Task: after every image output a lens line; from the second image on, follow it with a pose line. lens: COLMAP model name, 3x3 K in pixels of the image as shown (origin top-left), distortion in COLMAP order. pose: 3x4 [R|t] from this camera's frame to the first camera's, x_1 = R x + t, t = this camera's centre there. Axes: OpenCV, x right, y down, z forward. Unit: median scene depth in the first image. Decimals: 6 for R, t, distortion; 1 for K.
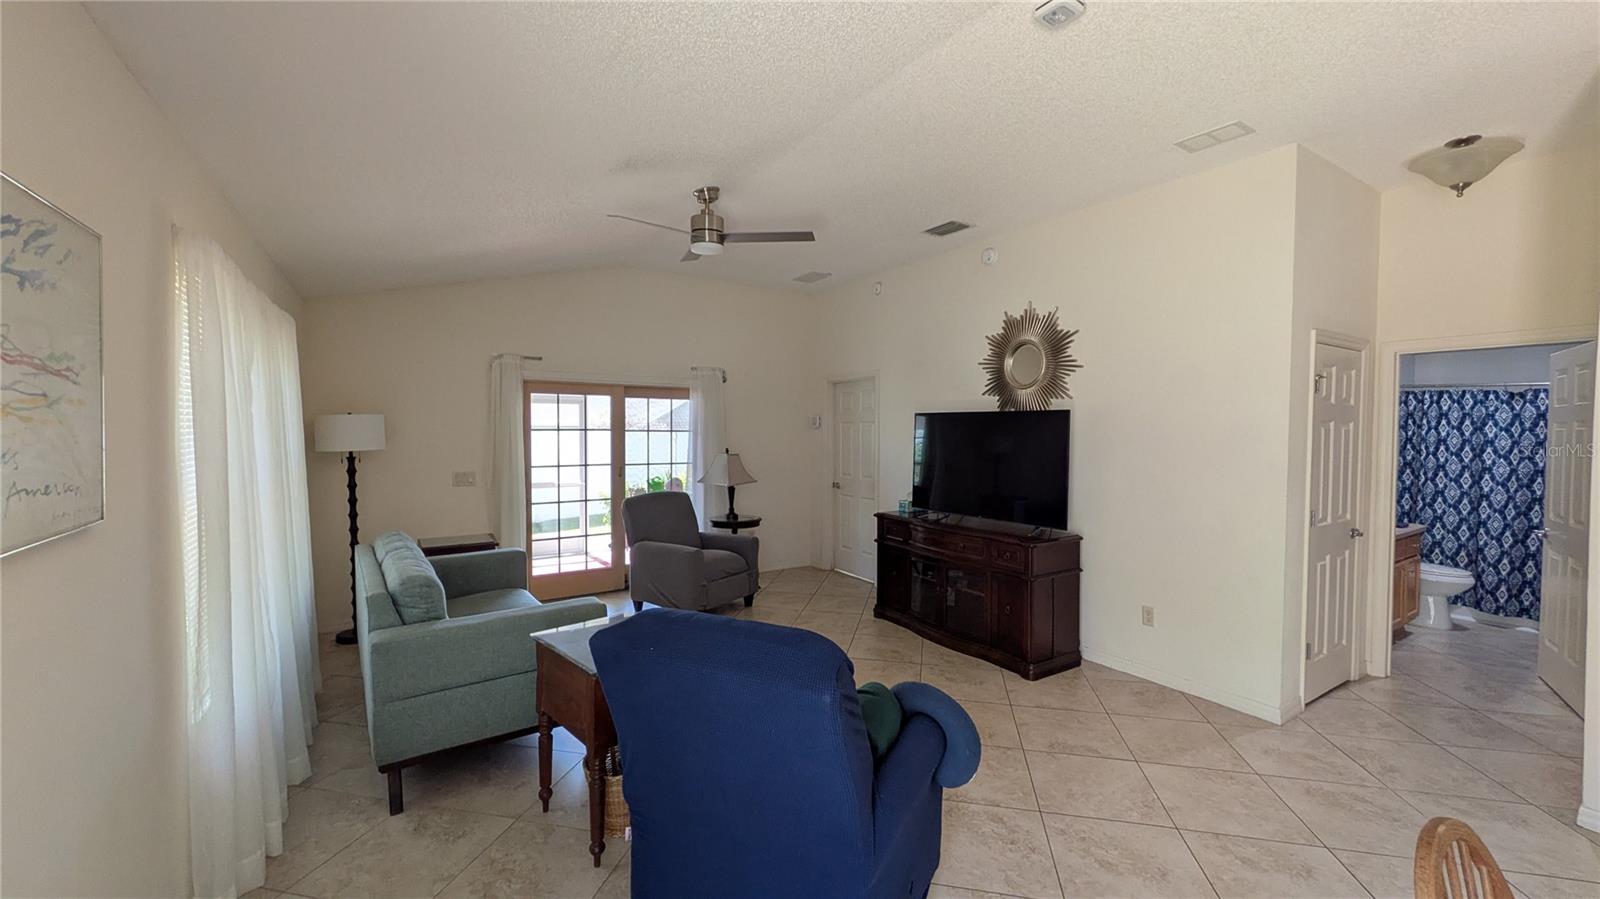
lens RADIAL K [[632.7, 0, 794.1], [0, 632.7, 448.1], [0, 0, 1]] dist [0.003241, 0.000184]
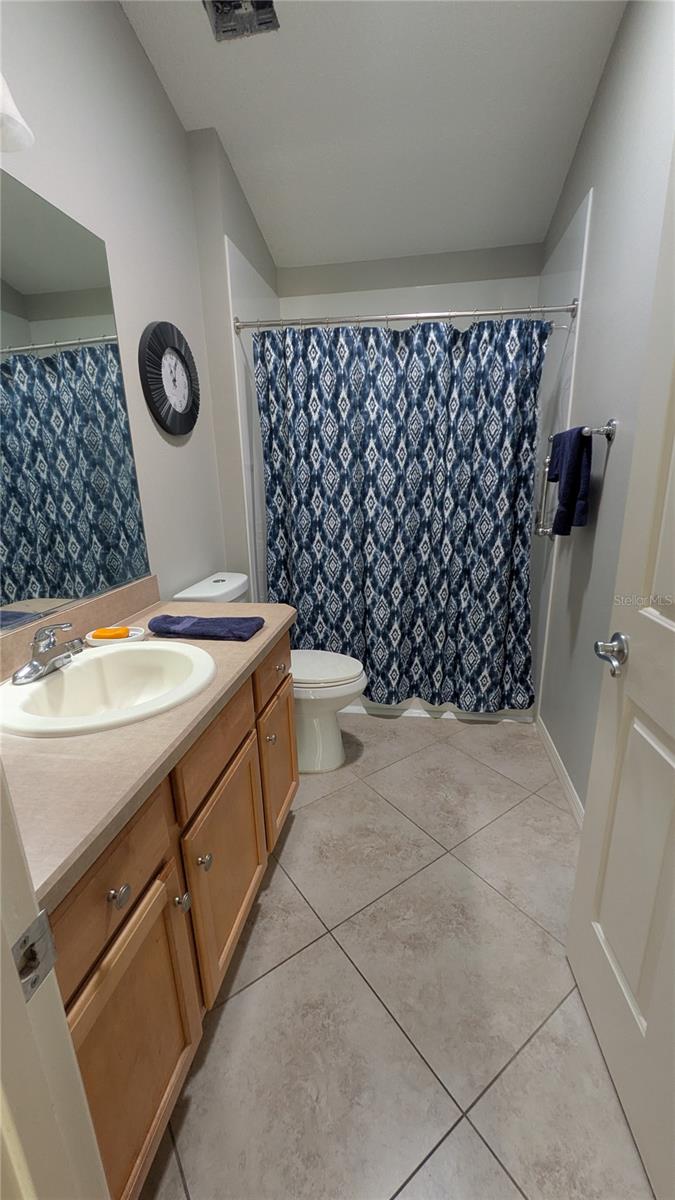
lens RADIAL K [[474.5, 0, 337.6], [0, 474.5, 603.6], [0, 0, 1]] dist [0.003241, 0.000184]
pose [[0.699966, -0.212962, 0.681685, 0.735099], [0.053577, 0.967474, 0.247231, 0.034726], [-0.712164, -0.136531, 0.688609, 0.693612]]
